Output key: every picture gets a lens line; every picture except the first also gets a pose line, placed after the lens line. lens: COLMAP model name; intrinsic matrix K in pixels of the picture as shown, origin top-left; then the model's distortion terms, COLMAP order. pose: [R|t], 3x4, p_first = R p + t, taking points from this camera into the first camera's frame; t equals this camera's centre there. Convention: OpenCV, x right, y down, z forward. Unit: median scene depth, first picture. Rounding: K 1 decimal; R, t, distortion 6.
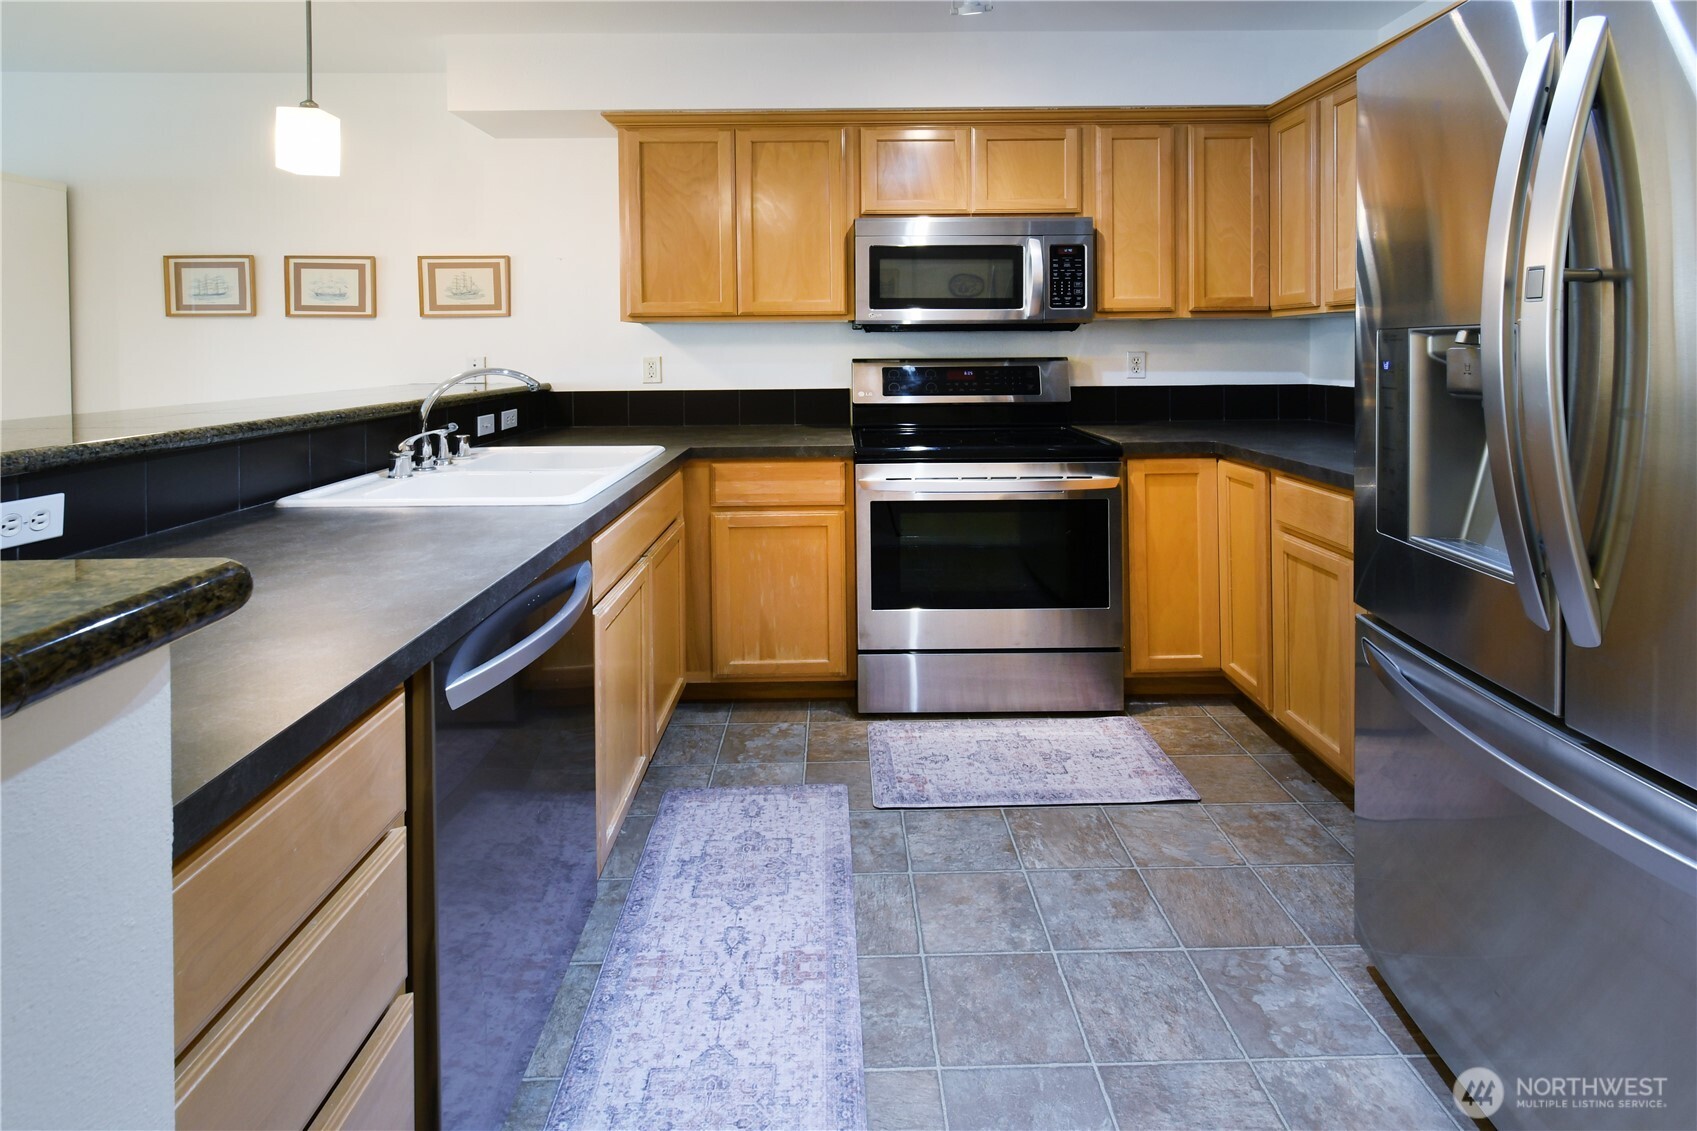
lens RADIAL K [[758.1, 0, 848.8], [0, 758.1, 361.8], [0, 0, 1]] dist [0.002542, -0.000154]
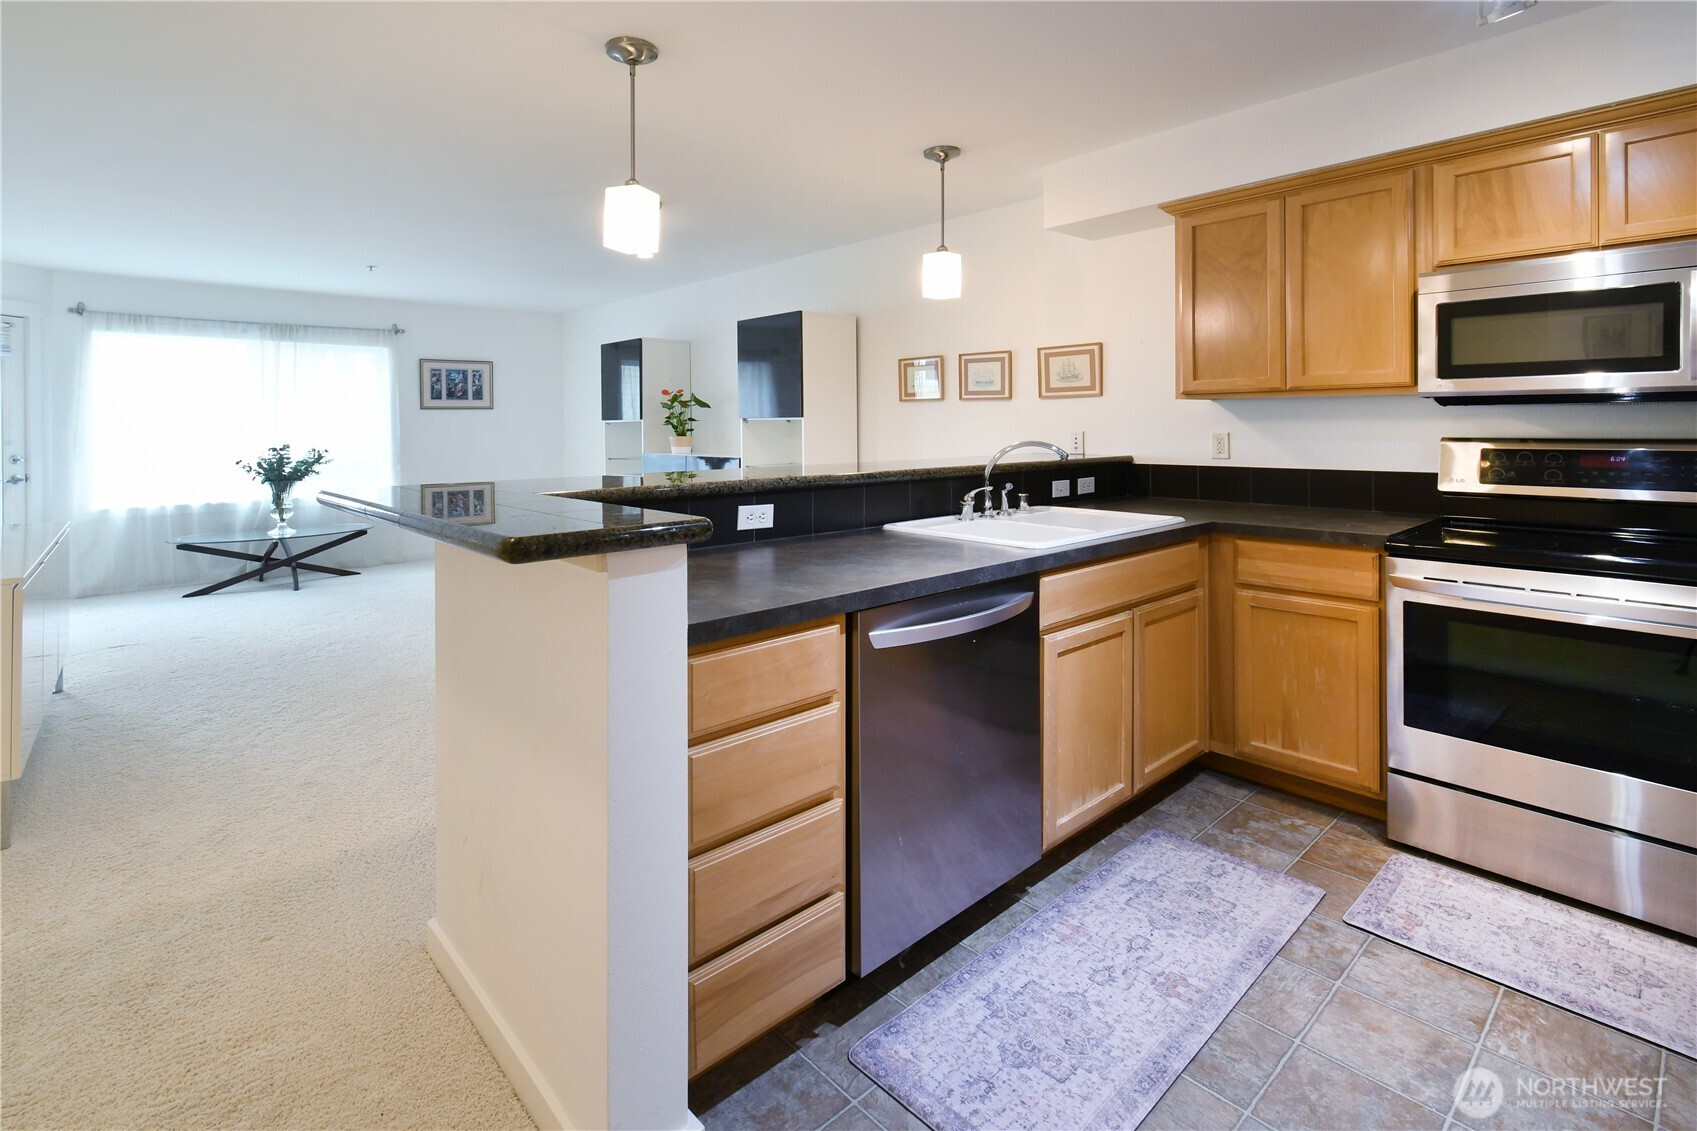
lens RADIAL K [[803.1, 0, 892.5], [0, 803.1, 438.9], [0, 0, 1]] dist [-0.000231, -0.000503]
pose [[0.681039, 0.014478, -0.732104, 0.308596], [-0.011525, 0.999893, 0.009053, -0.004255], [0.732157, 0.002272, 0.681132, -0.062494]]
